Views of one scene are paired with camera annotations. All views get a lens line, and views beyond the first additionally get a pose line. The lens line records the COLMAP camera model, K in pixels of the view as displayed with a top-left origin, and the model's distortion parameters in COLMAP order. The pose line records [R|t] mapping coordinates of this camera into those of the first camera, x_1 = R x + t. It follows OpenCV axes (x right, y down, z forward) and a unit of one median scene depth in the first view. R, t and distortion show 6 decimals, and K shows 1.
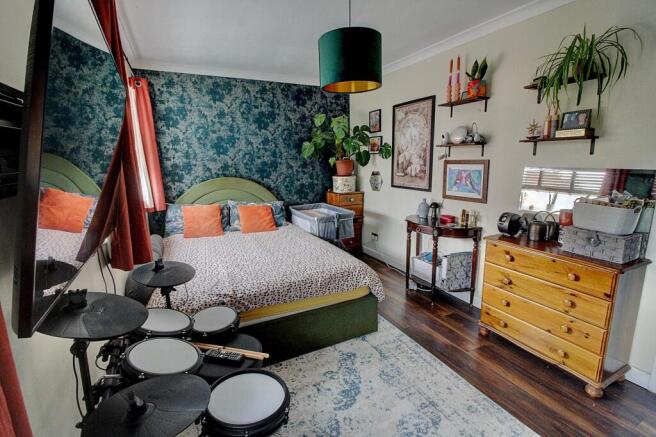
lens RADIAL K [[308.1, 0, 326.0], [0, 308.1, 219.1], [0, 0, 1]] dist [-0.002883, -0.001520]
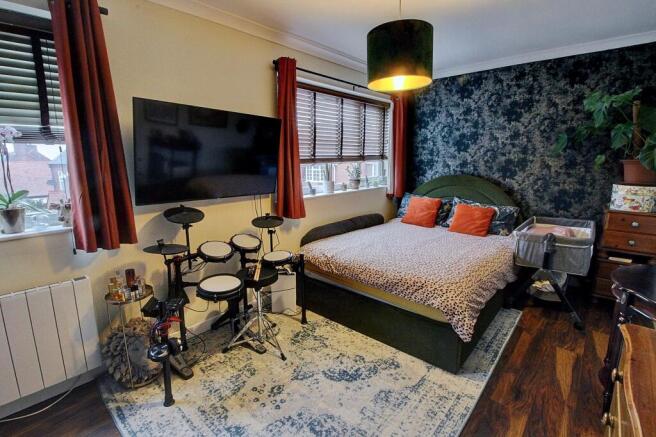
lens RADIAL K [[308.1, 0, 322.6], [0, 308.1, 217.6], [0, 0, 1]] dist [-0.002883, -0.001520]
pose [[0.371686, 0.189943, -0.908720, 0.448519], [-0.176629, 0.975434, 0.131643, -0.050921], [0.911401, 0.111576, 0.396104, 0.211764]]
